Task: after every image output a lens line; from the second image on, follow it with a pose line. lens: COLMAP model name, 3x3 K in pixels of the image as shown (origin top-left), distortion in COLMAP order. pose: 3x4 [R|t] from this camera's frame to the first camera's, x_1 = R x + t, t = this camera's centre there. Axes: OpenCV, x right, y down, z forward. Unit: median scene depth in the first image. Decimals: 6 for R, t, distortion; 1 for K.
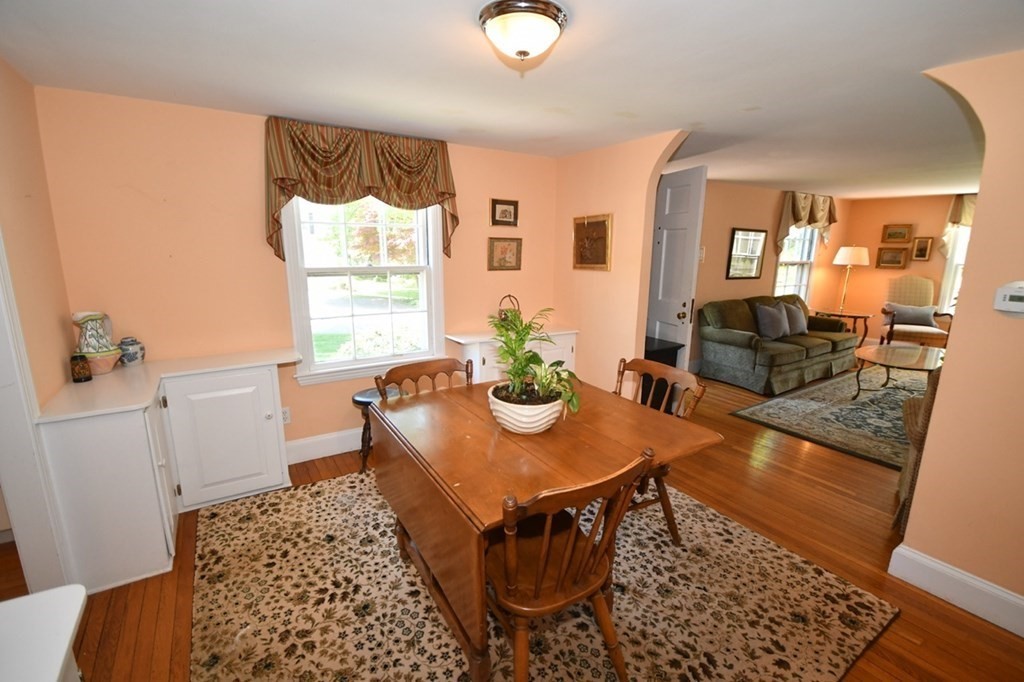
lens RADIAL K [[455.4, 0, 512.0], [0, 455.4, 341.0], [0, 0, 1]] dist [-0.001891, -0.000574]
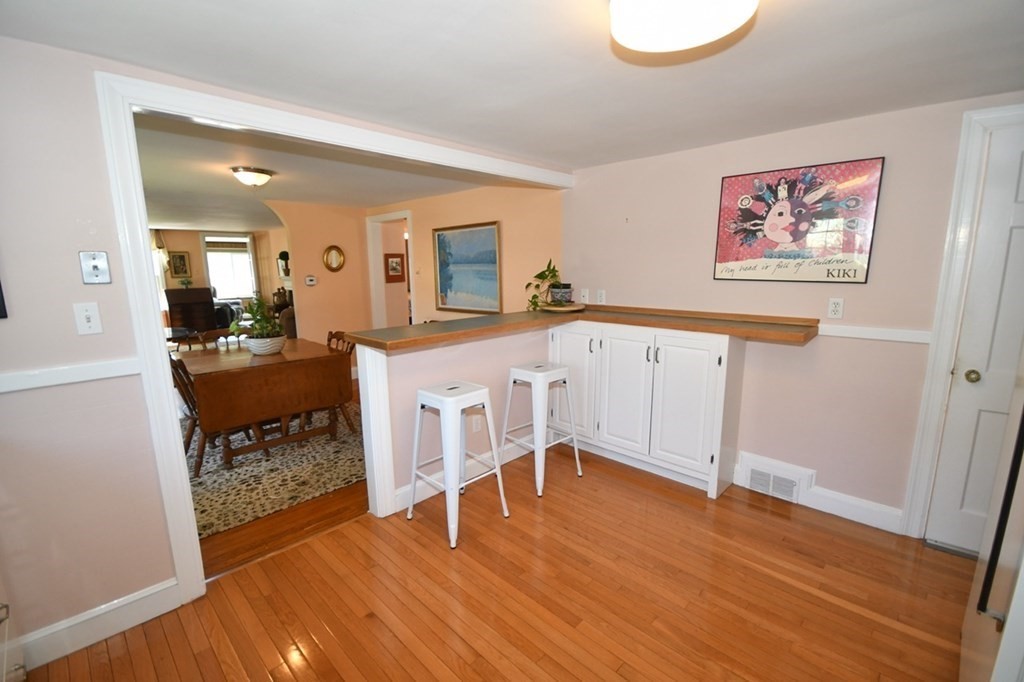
lens RADIAL K [[455.4, 0, 512.0], [0, 455.4, 341.0], [0, 0, 1]] dist [-0.001891, -0.000574]
pose [[-0.223179, -0.168051, 0.960182, -2.181409], [0.206518, 0.954515, 0.215061, -0.080597], [-0.952650, 0.246292, -0.178322, 0.310337]]
